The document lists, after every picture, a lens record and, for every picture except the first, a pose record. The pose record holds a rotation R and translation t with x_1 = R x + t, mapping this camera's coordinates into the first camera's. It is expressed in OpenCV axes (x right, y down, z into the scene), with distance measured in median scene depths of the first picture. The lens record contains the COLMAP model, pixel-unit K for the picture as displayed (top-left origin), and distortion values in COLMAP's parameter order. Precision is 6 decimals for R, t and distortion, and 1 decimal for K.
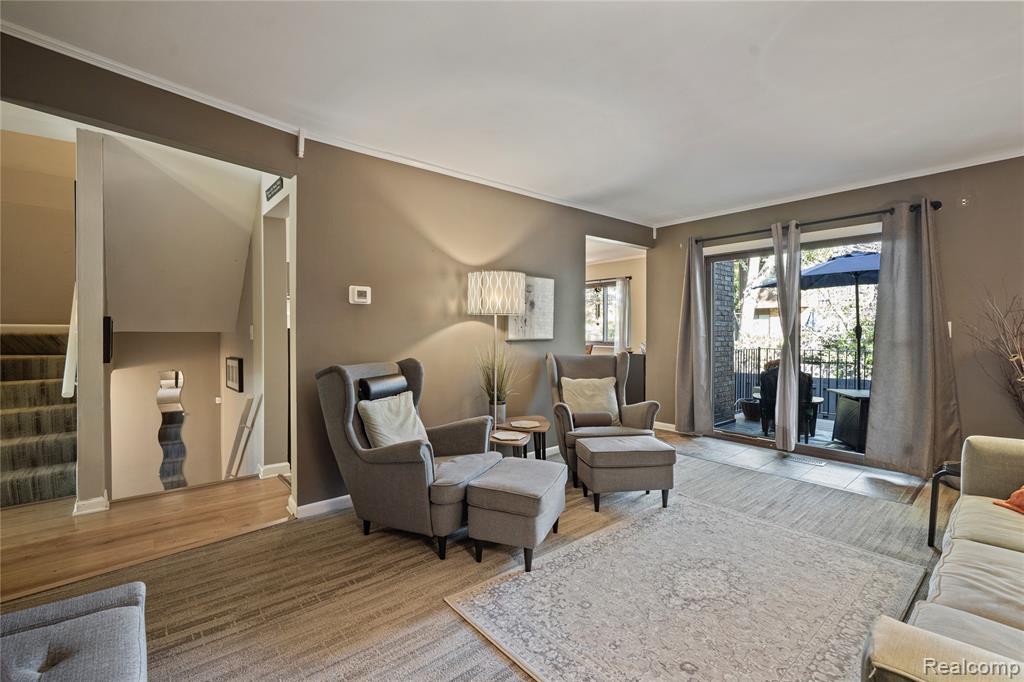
lens RADIAL K [[446.3, 0, 512.1], [0, 446.3, 335.1], [0, 0, 1]] dist [-0.008361, 0.002195]
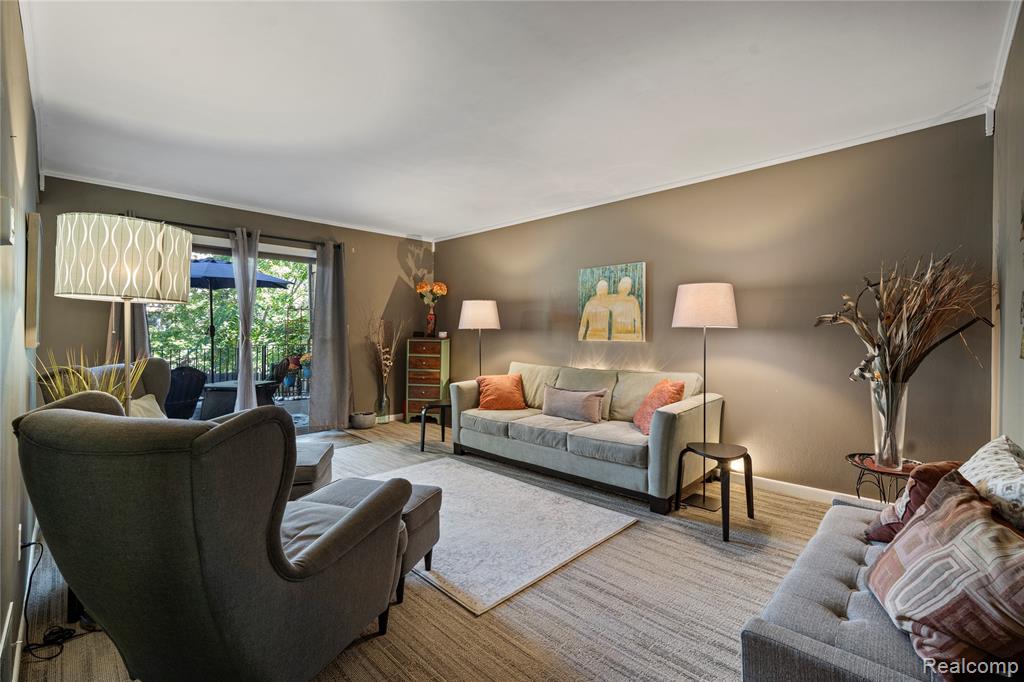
lens RADIAL K [[446.3, 0, 507.1], [0, 446.3, 333.6], [0, 0, 1]] dist [-0.008361, 0.002195]
pose [[-0.082848, 0.000220, 0.996562, -0.594501], [0.003086, 0.999995, 0.000036, 0.000922], [-0.996557, 0.003078, -0.082848, 0.551398]]
